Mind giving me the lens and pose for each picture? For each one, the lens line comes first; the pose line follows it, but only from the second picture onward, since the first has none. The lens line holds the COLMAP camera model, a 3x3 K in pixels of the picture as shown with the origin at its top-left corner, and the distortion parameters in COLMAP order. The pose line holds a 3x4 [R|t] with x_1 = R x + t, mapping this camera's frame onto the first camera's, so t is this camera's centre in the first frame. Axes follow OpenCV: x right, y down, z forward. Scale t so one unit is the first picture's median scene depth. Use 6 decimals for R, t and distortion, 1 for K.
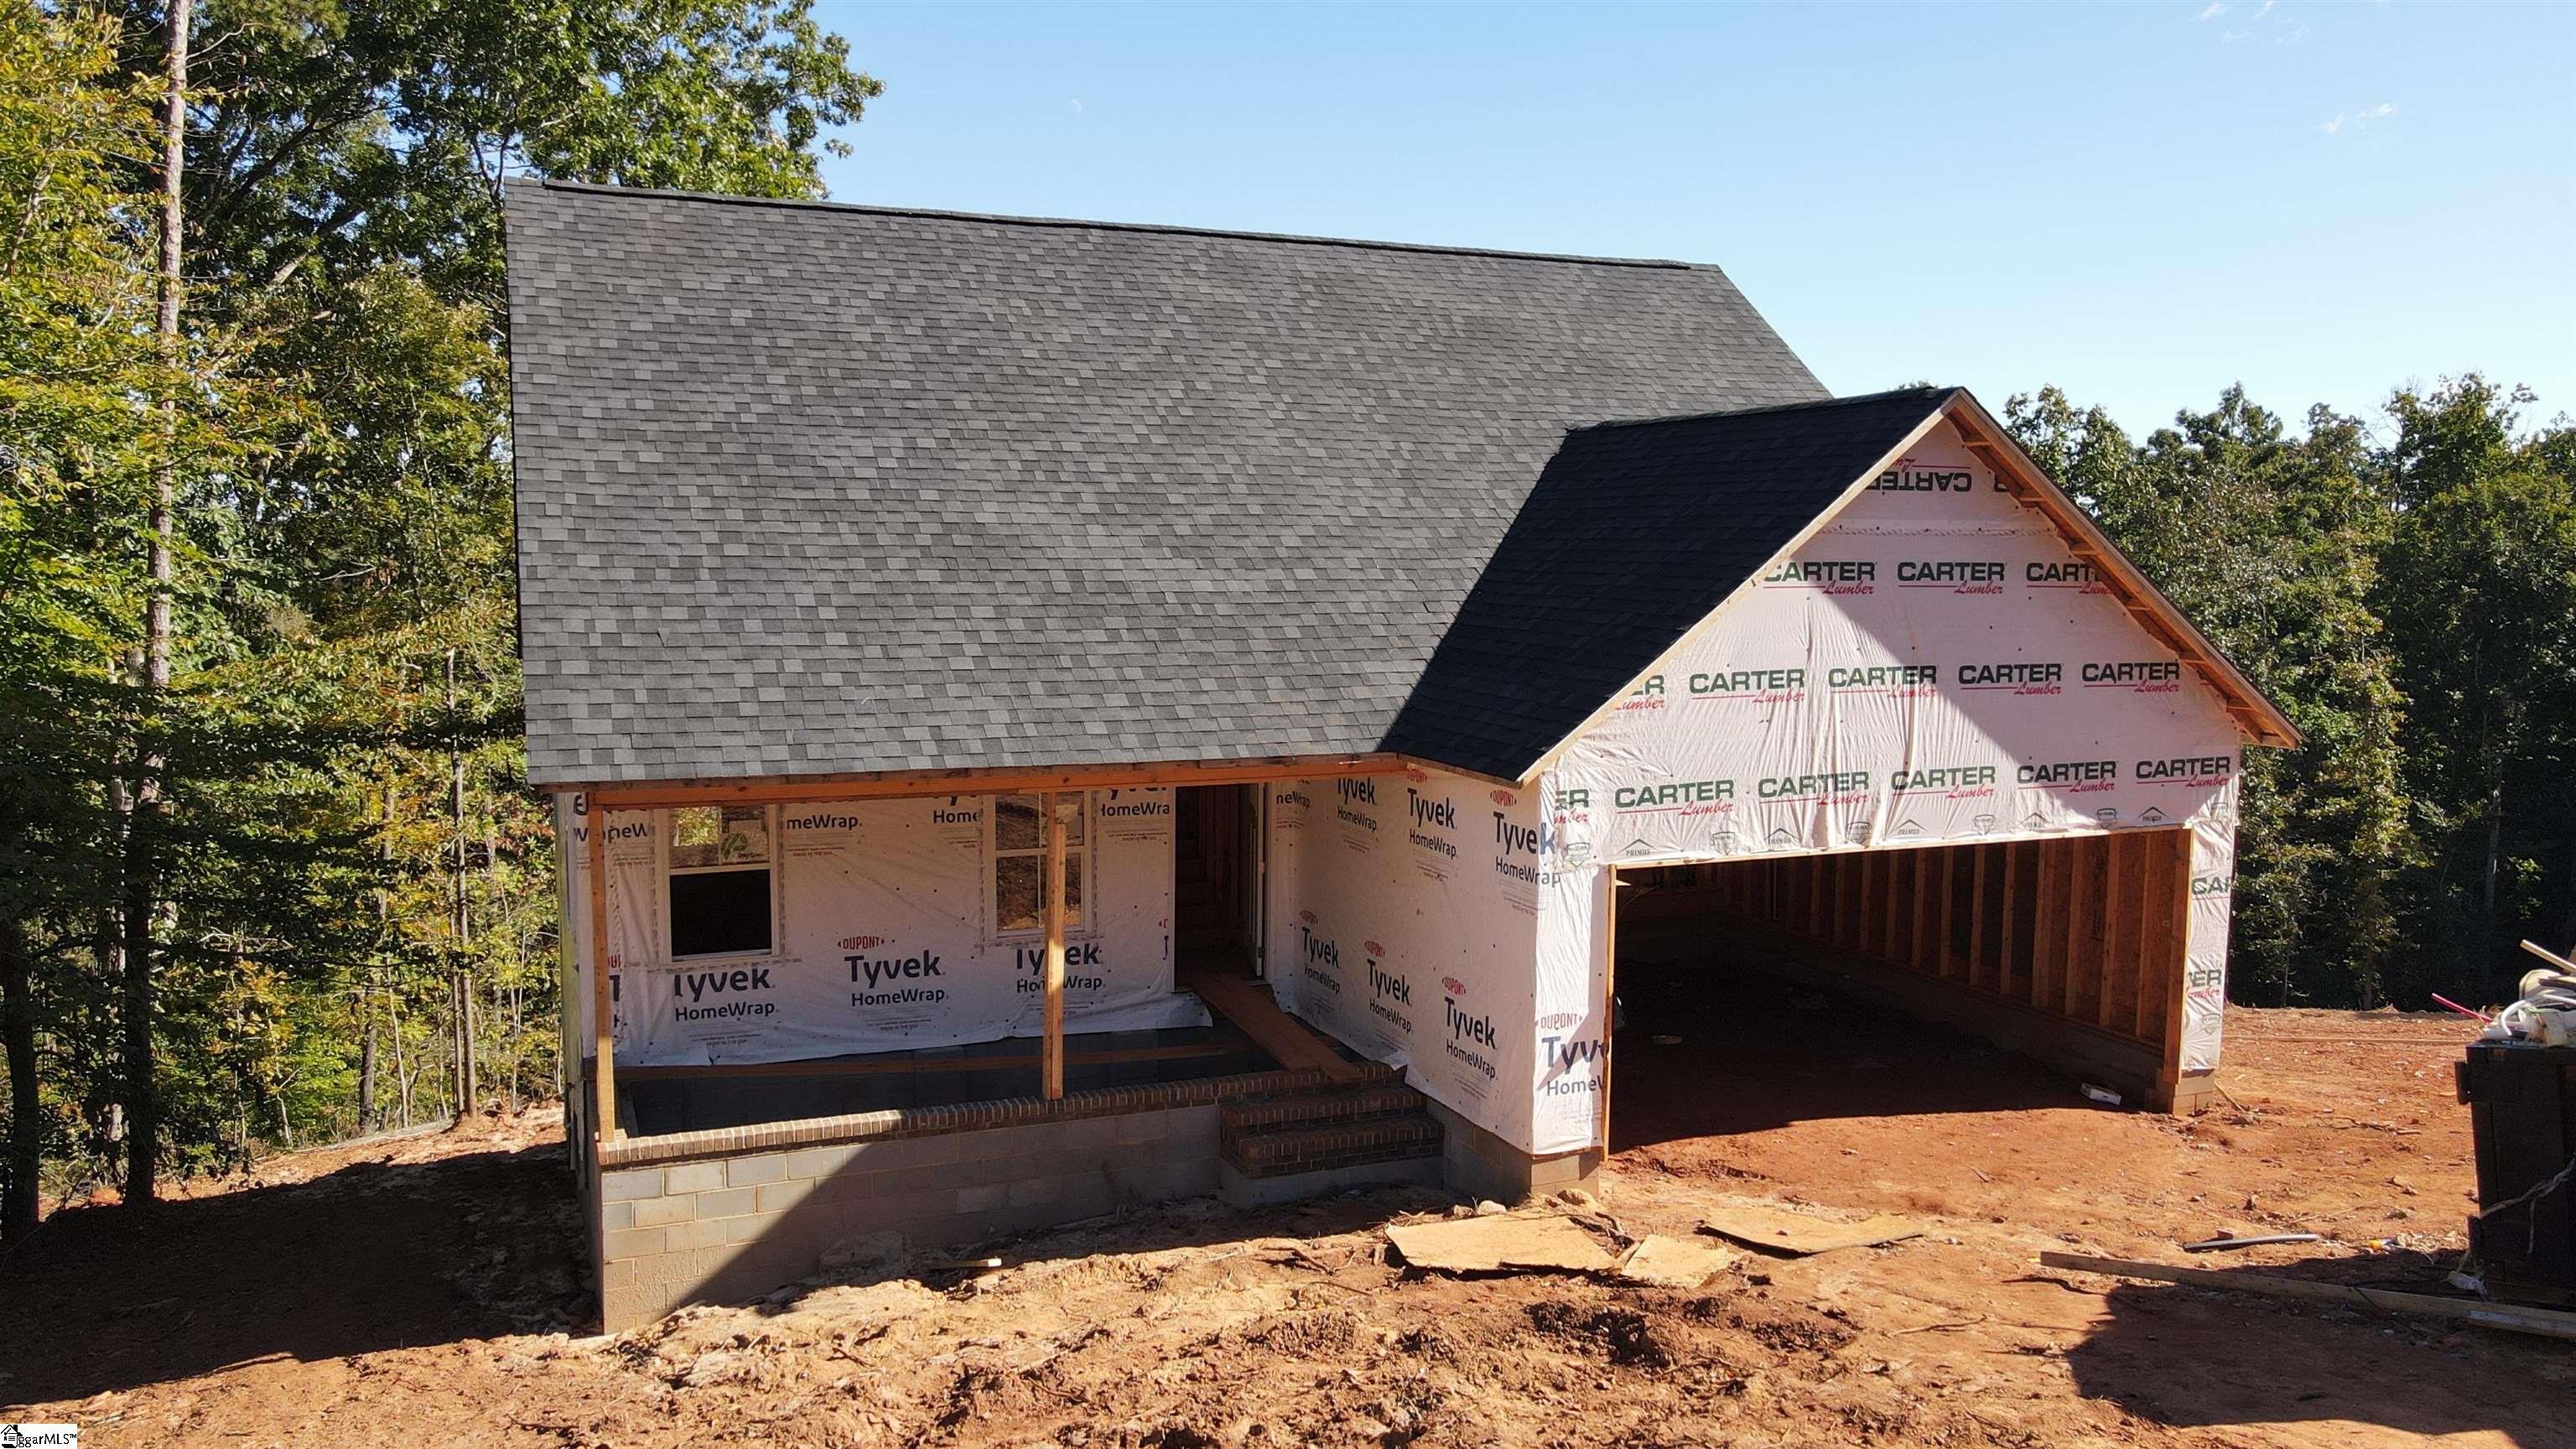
lens RADIAL K [[1893.1, 0, 1275.2], [0, 1893.1, 708.4], [0, 0, 1]] dist [0.000394, 0.039570]
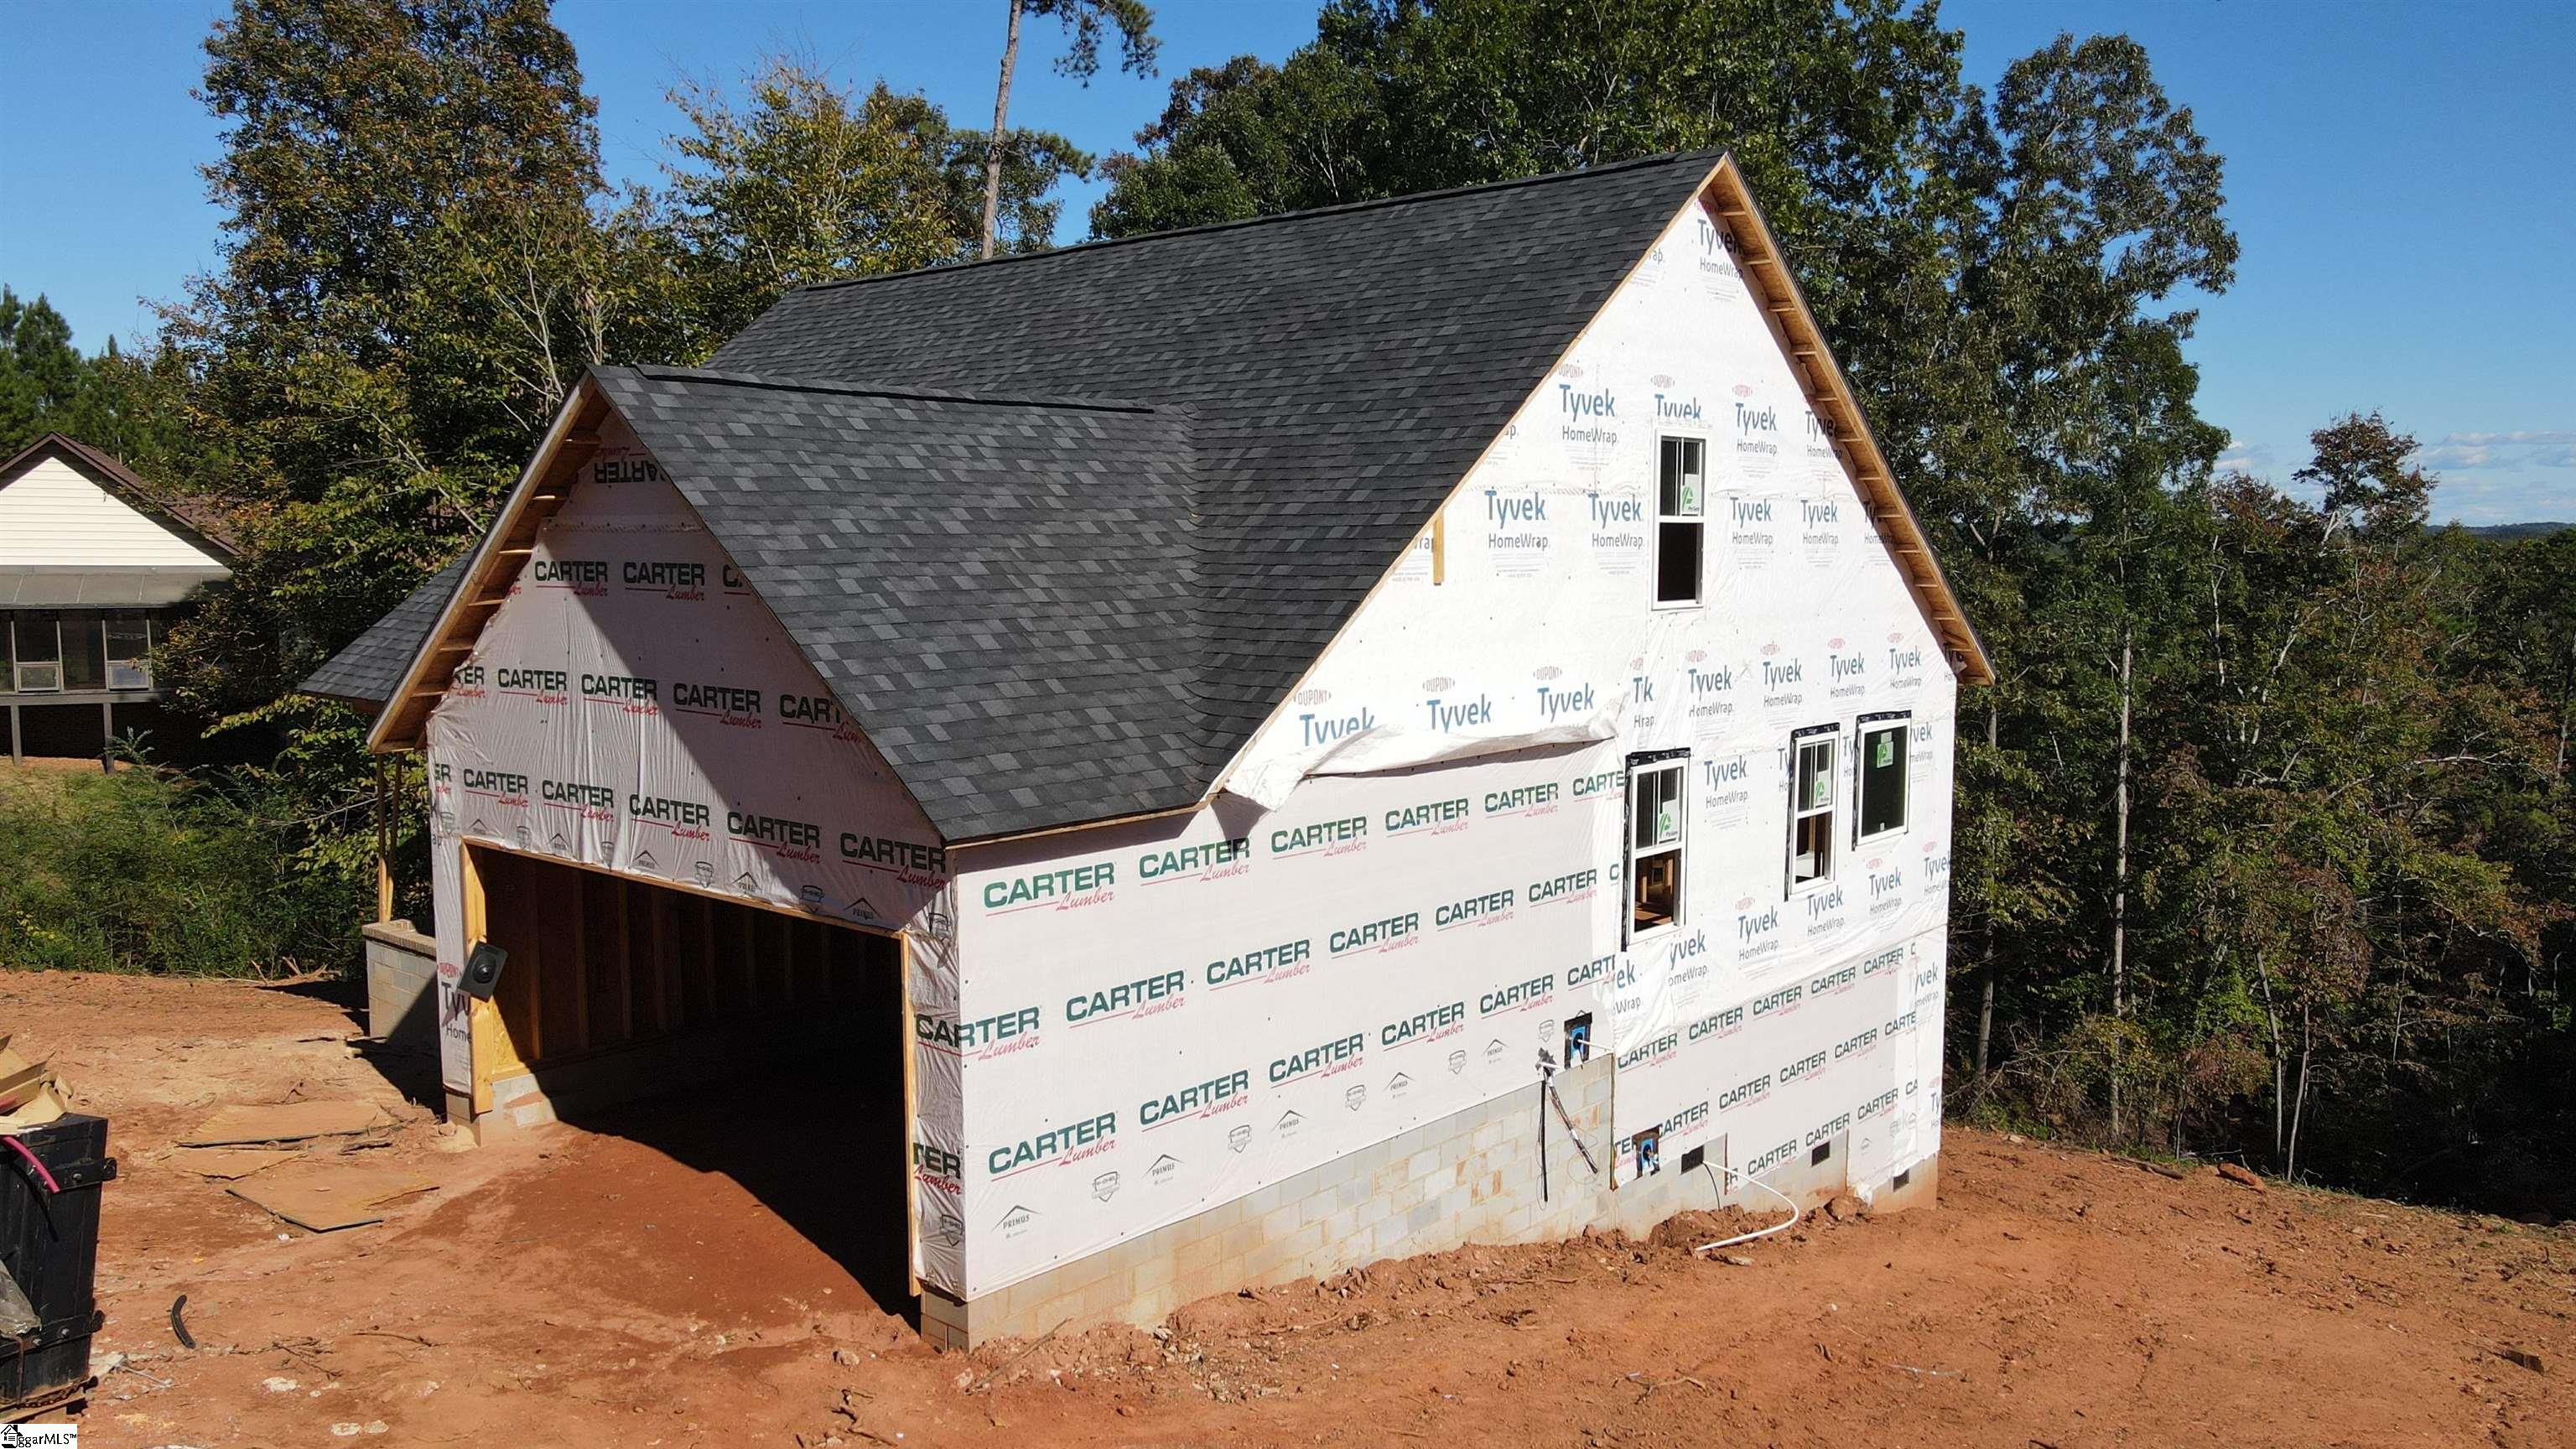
lens RADIAL K [[1893.1, 0, 1280.4], [0, 1893.1, 740.9], [0, 0, 1]] dist [0.000394, 0.039570]
pose [[0.450688, 0.086362, -0.888494, 1.268579], [-0.085207, 0.994927, 0.053485, -0.066571], [0.888606, 0.051601, 0.455760, 0.861018]]
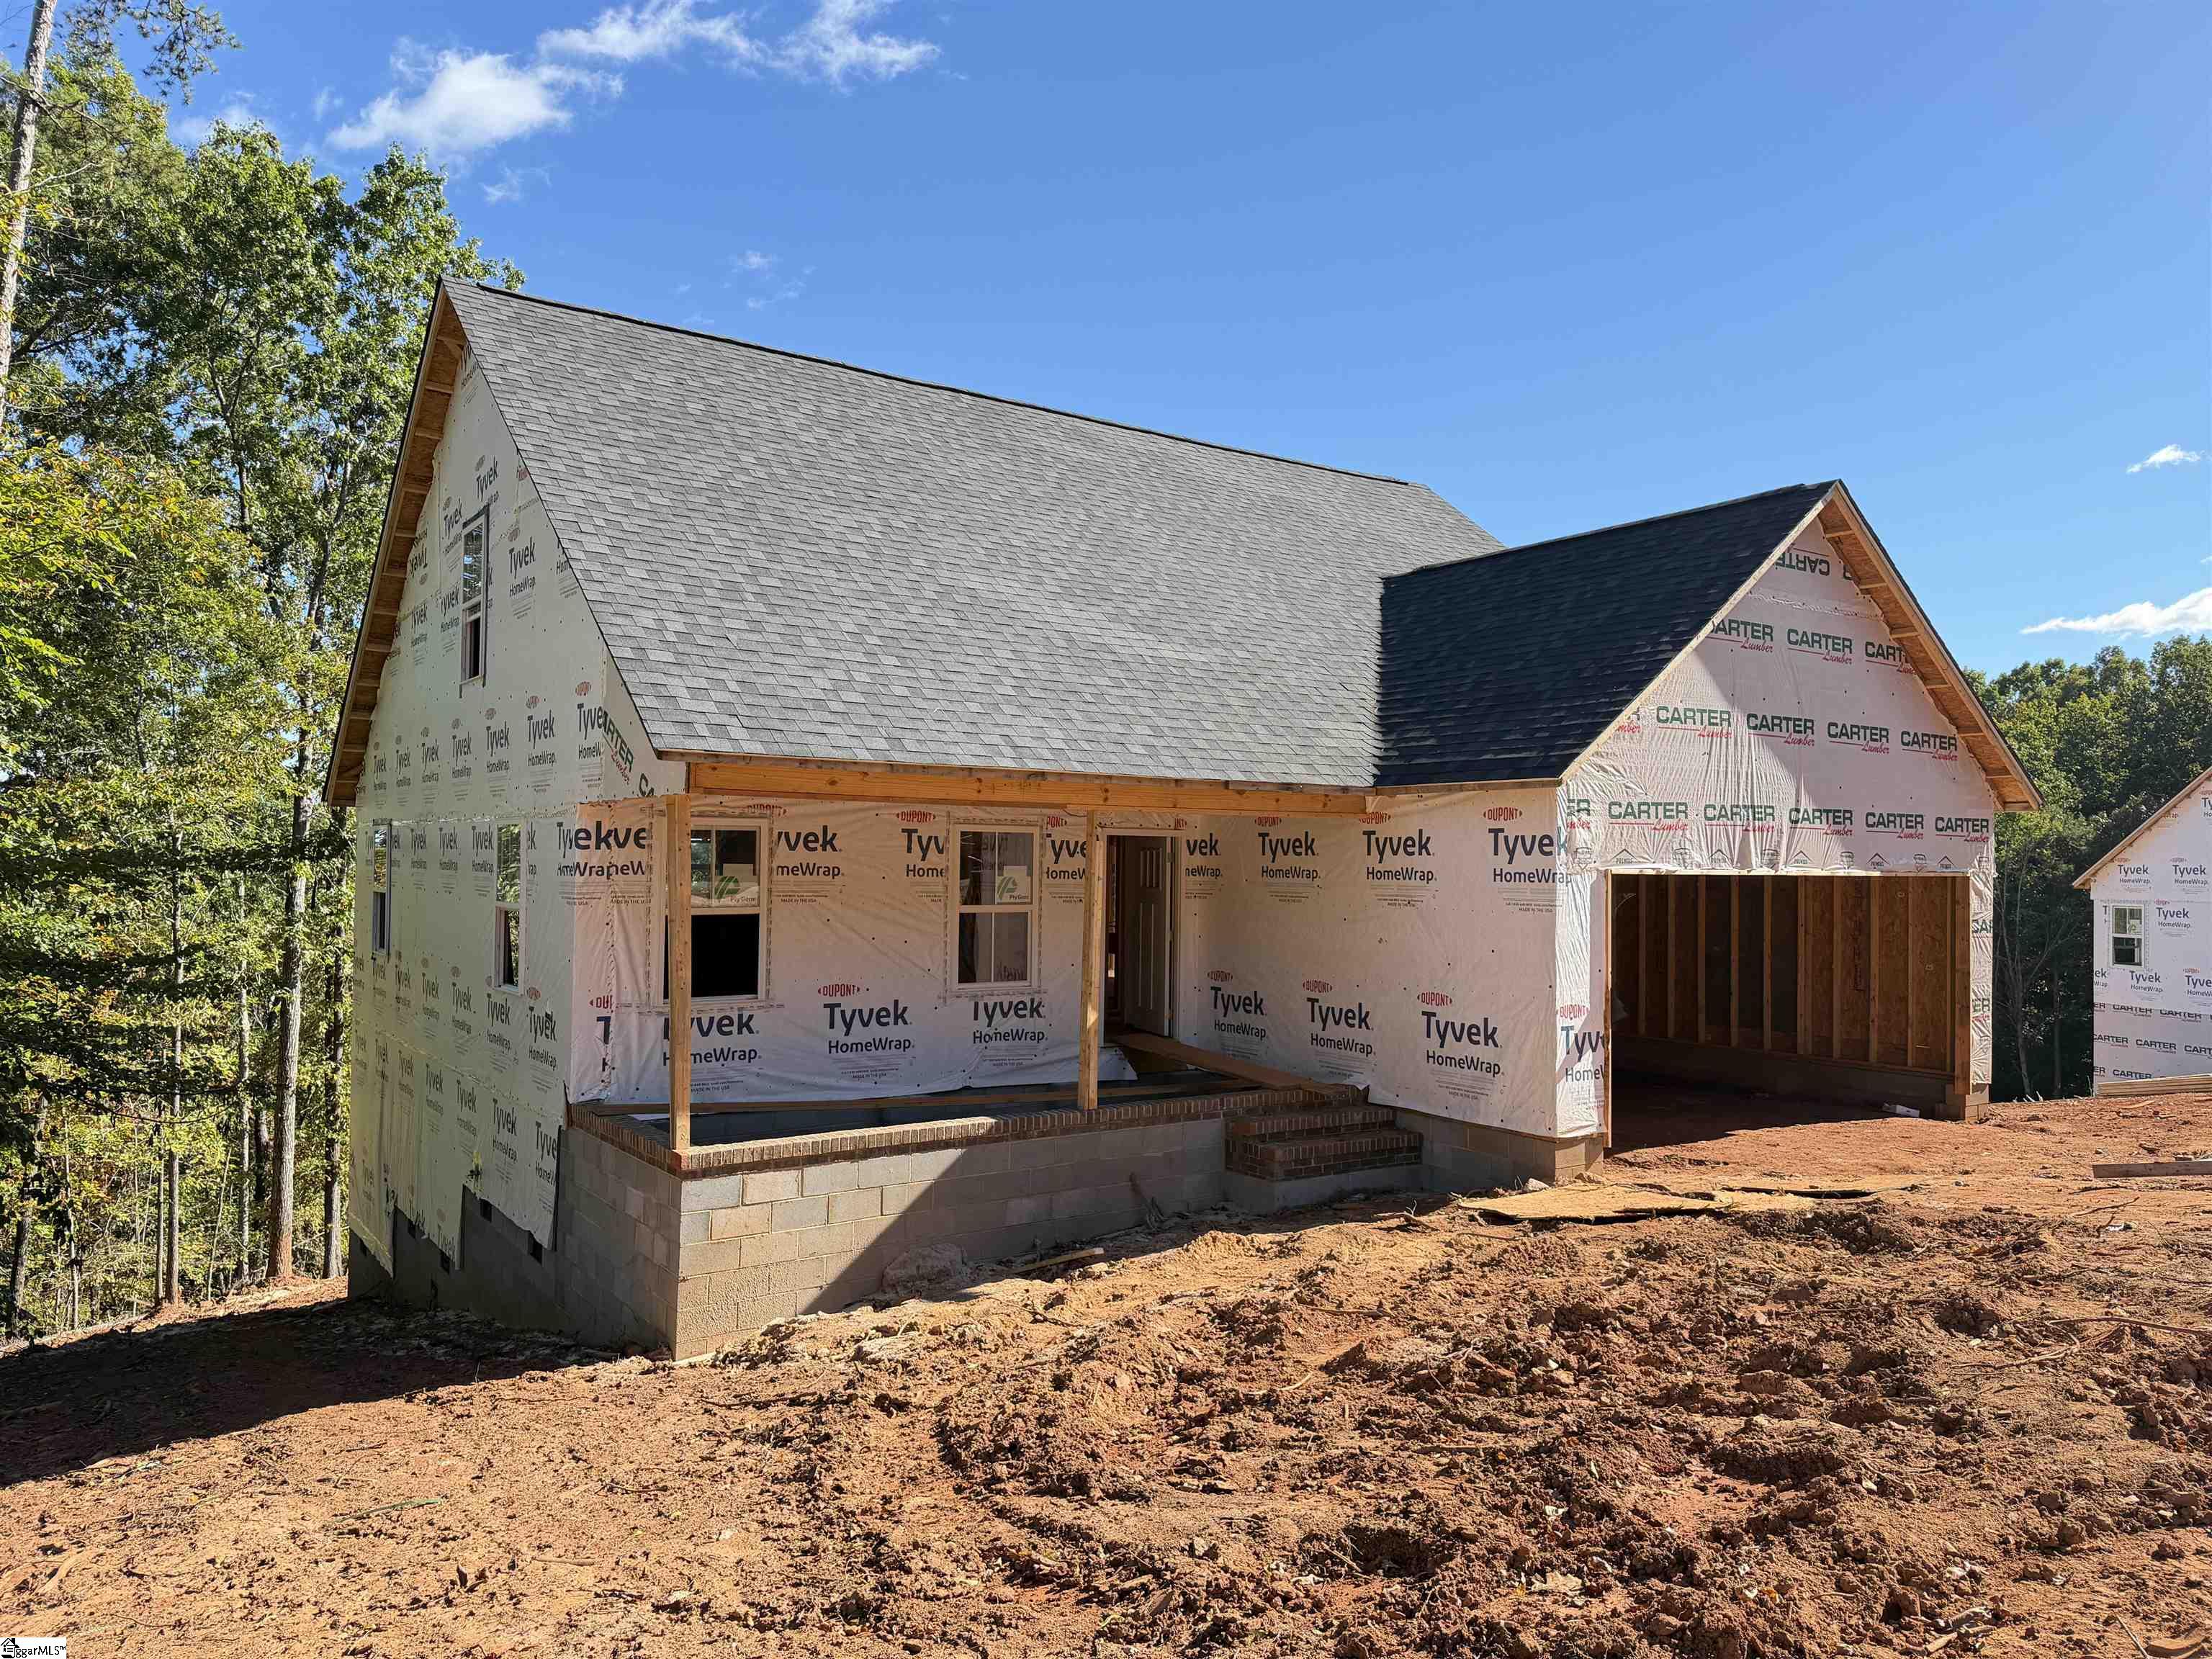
lens RADIAL K [[1524.4, 0, 1095.3], [0, 1524.4, 815.9], [0, 0, 1]] dist [0.094160, -0.088622]
pose [[0.976268, 0.012017, 0.216231, -0.293101], [0.013706, 0.993029, -0.117070, 0.143274], [-0.216131, 0.117255, 0.969298, 0.172409]]
